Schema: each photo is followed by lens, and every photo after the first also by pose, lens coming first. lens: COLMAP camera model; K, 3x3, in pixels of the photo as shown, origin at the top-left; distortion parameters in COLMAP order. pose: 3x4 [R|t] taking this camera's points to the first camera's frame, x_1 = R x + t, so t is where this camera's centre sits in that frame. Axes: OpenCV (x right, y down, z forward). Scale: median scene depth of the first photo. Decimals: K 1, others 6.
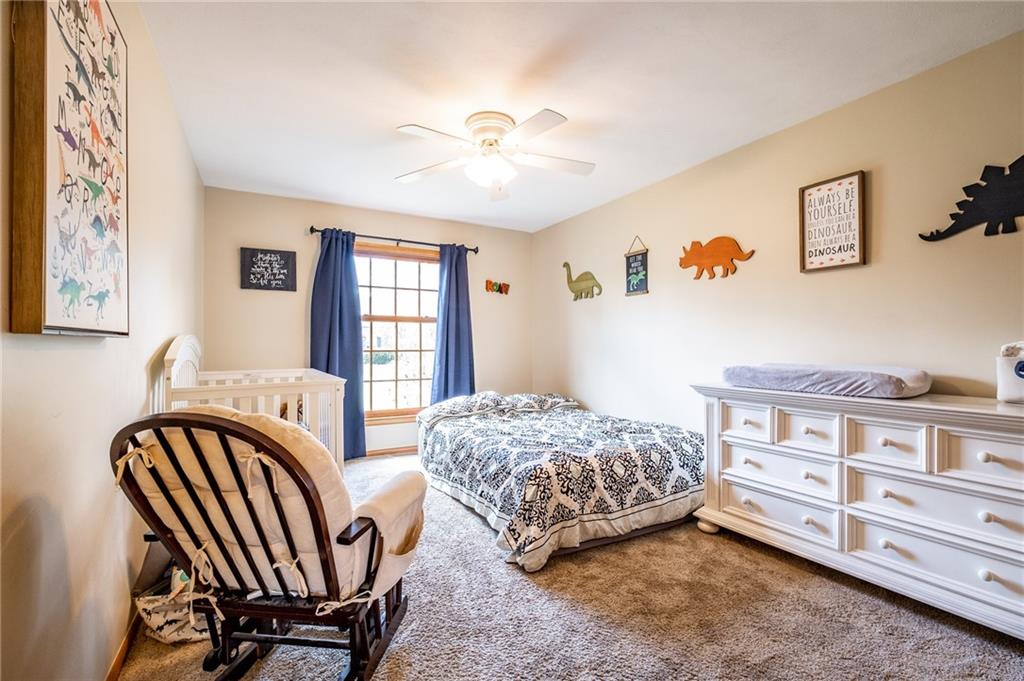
lens RADIAL K [[465.1, 0, 516.7], [0, 465.1, 343.2], [0, 0, 1]] dist [-0.009514, 0.000615]
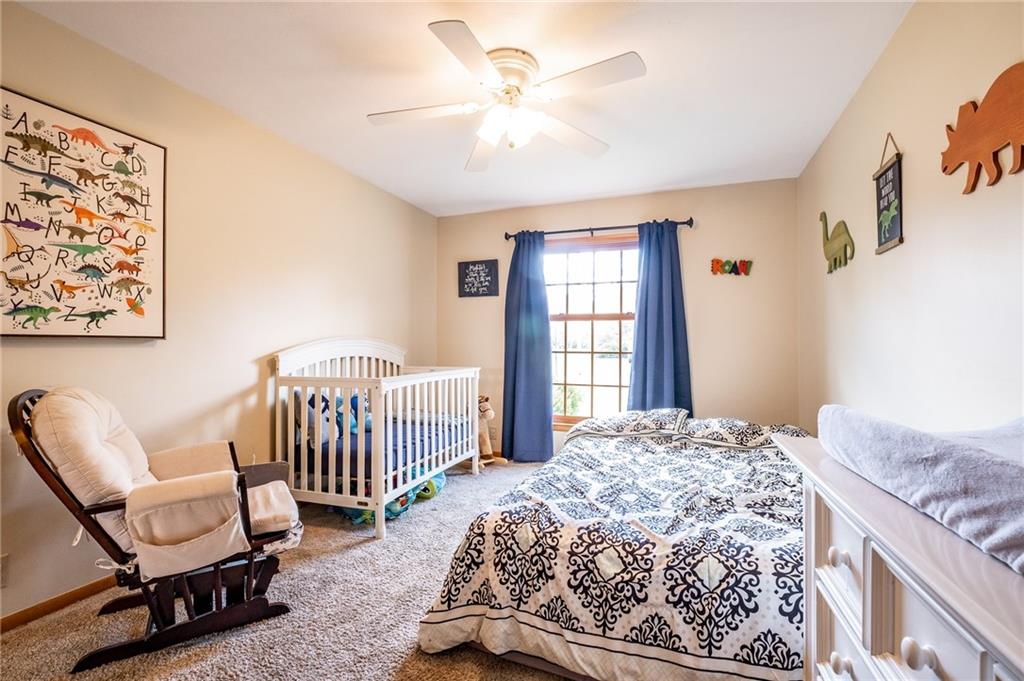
lens RADIAL K [[465.1, 0, 511.8], [0, 465.1, 336.2], [0, 0, 1]] dist [-0.009514, 0.000615]
pose [[0.613008, -0.011770, -0.789989, 0.406649], [-0.001983, 0.999863, -0.016436, -0.000173], [0.790074, 0.011642, 0.612900, 0.371946]]
